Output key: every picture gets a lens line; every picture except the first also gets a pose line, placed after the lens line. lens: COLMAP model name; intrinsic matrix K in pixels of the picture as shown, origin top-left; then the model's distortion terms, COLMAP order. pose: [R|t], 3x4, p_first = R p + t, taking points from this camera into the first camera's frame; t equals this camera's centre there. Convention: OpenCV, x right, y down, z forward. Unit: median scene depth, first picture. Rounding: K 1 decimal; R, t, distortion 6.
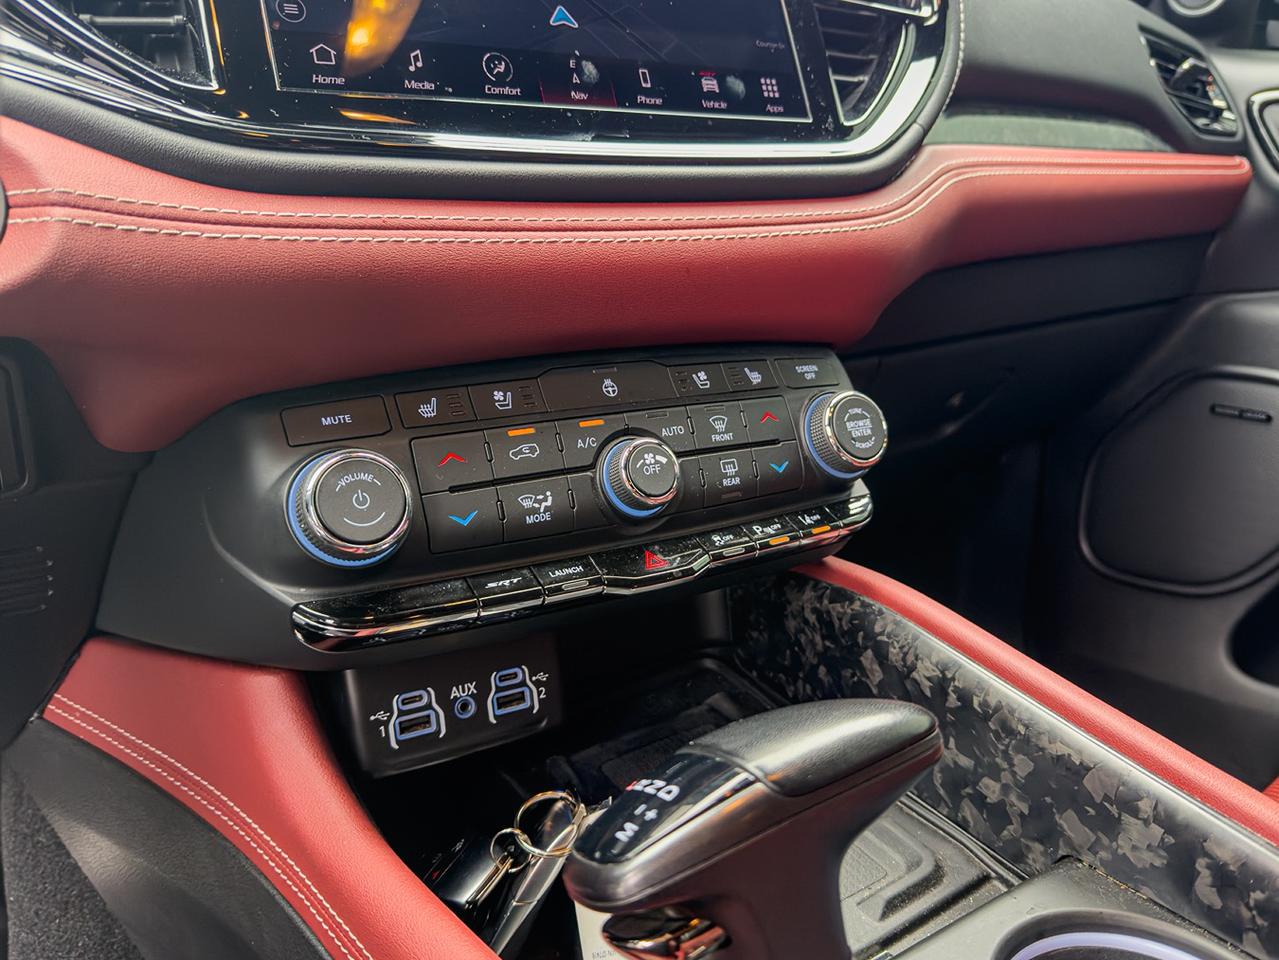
lens RADIAL K [[1003.9, 0, 641.1], [0, 1003.9, 479.5], [0, 0, 1]] dist [0.114565, -0.217381]
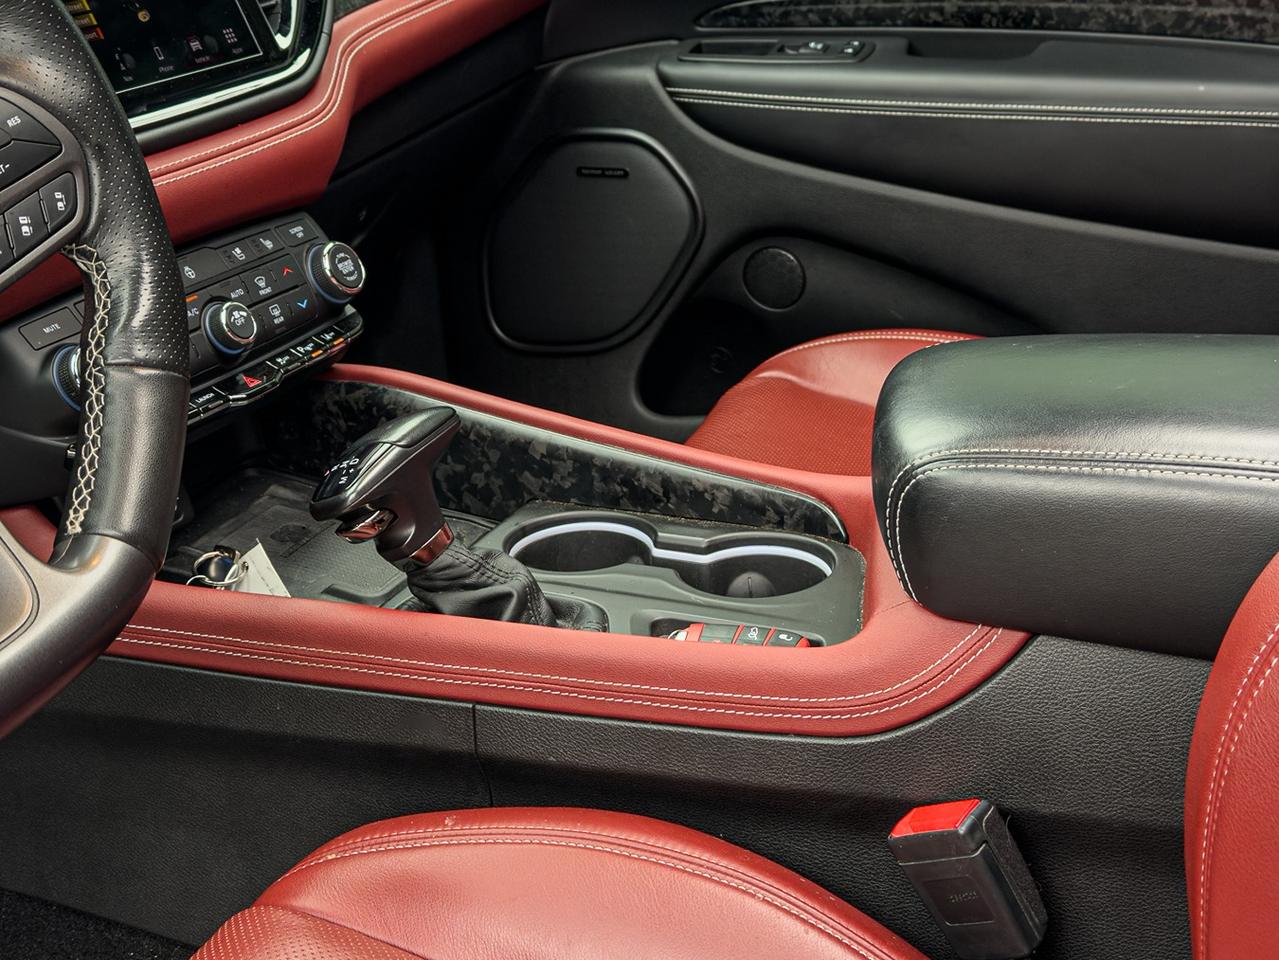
lens RADIAL K [[1882.8, 0, 639.5], [0, 1882.8, 480.0], [0, 0, 1]] dist [0.148173, -0.063716]
pose [[0.859565, -0.237459, 0.452505, -0.749361], [0.191189, 0.970609, 0.146165, -0.073489], [-0.473913, -0.039125, 0.879702, -1.655052]]
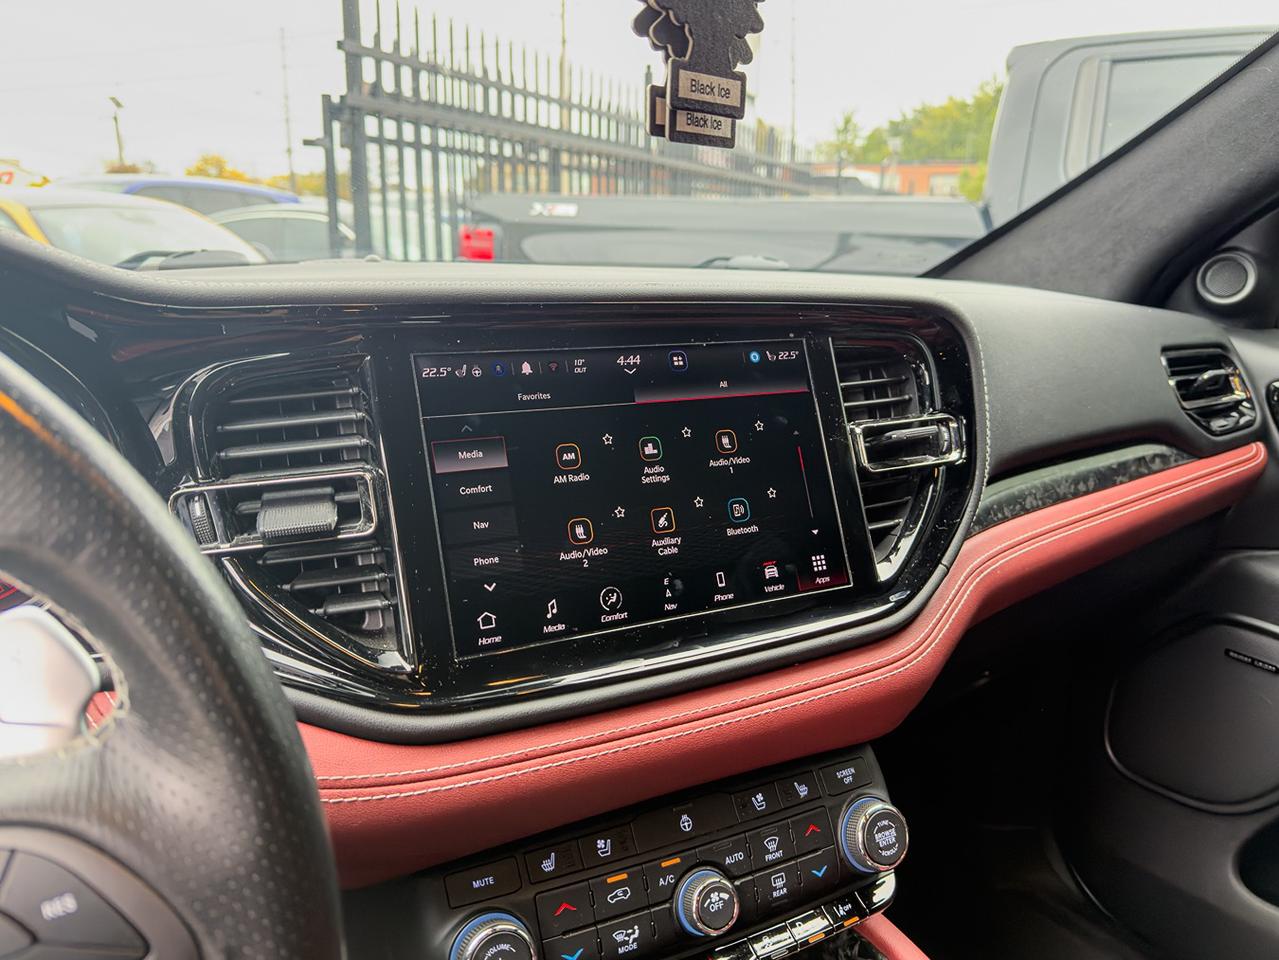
lens RADIAL K [[938.0, 0, 639.5], [0, 938.0, 480.0], [0, 0, 1]] dist [0.155681, -0.349028]
pose [[0.996126, 0.034611, -0.080845, -0.006867], [-0.035937, 0.999241, -0.015008, -0.484468], [0.080265, 0.017855, 0.996614, -0.215760]]
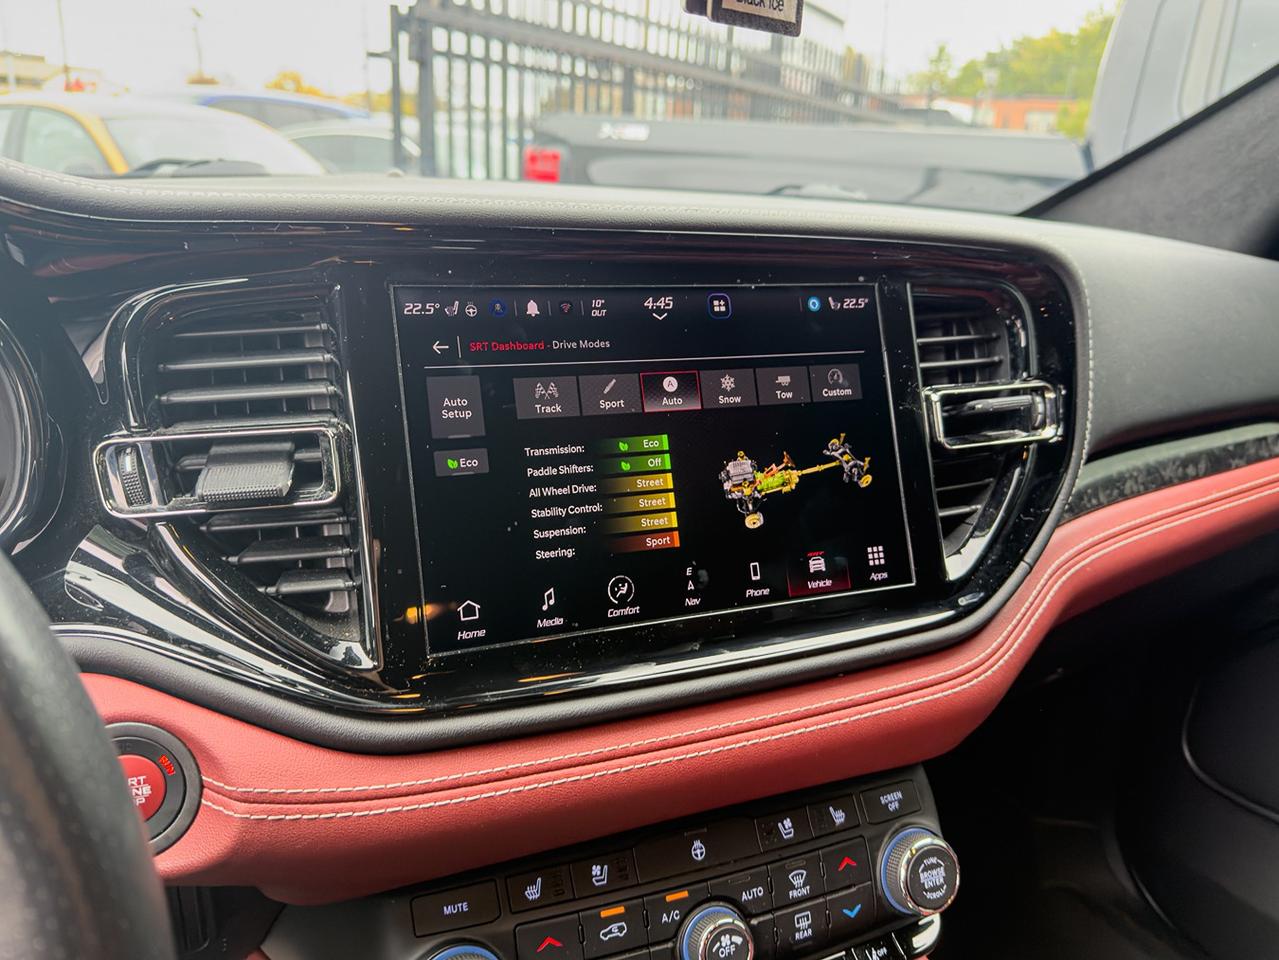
lens RADIAL K [[950.9, 0, 639.2], [0, 950.9, 482.2], [0, 0, 1]] dist [0.126969, -0.297730]
pose [[0.985877, 0.092155, -0.139833, 0.014712], [-0.084915, 0.994762, 0.056902, -0.521115], [0.144345, -0.044225, 0.988539, -0.035378]]
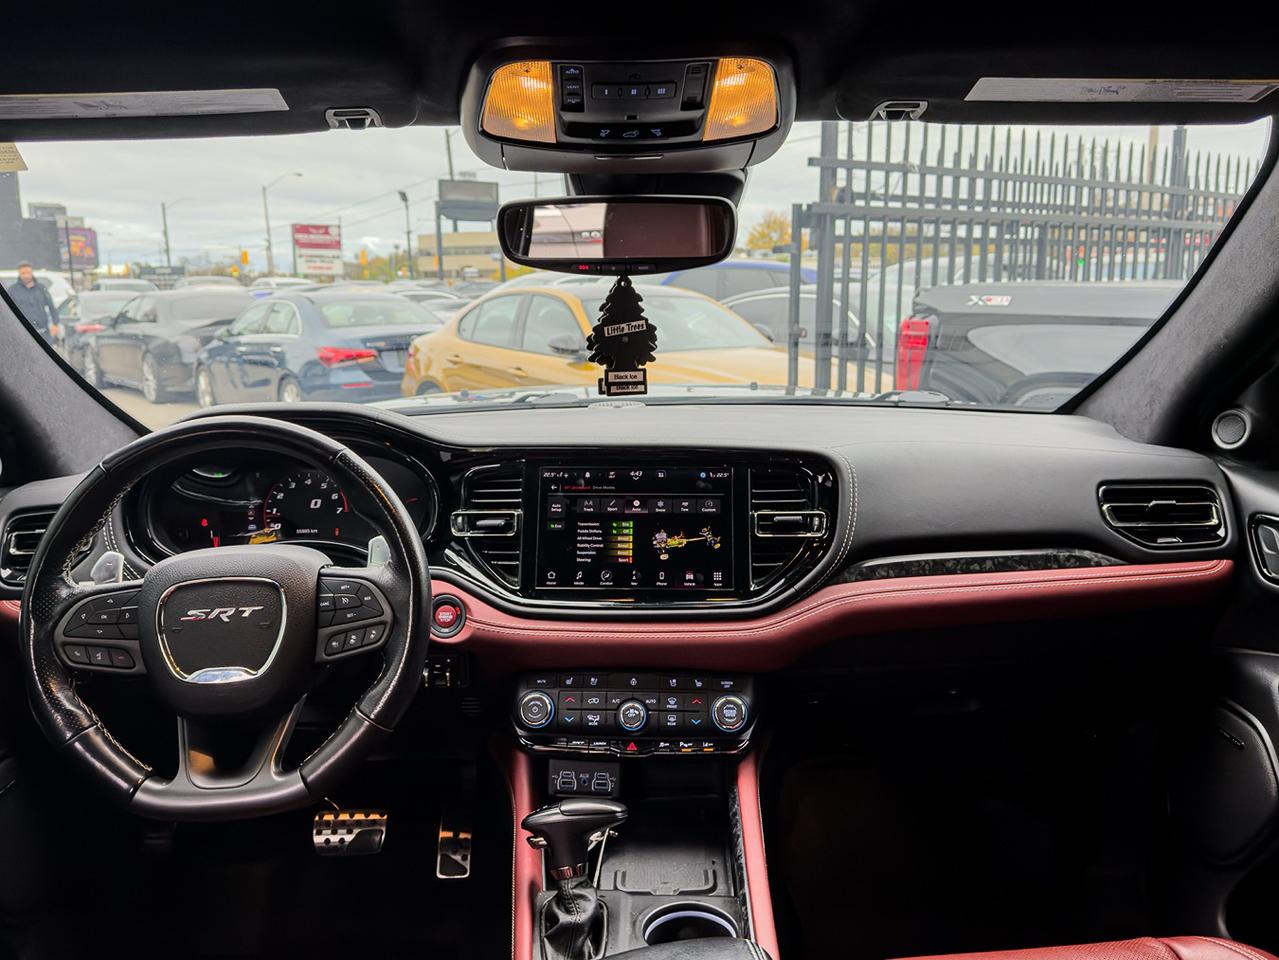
lens RADIAL K [[1003.9, 0, 641.1], [0, 1003.9, 479.5], [0, 0, 1]] dist [0.114565, -0.217381]
pose [[0.821001, 0.094185, -0.563105, 1.479265], [-0.142478, 0.988892, -0.042329, -0.517528], [0.552863, 0.114983, 0.825301, -1.362830]]
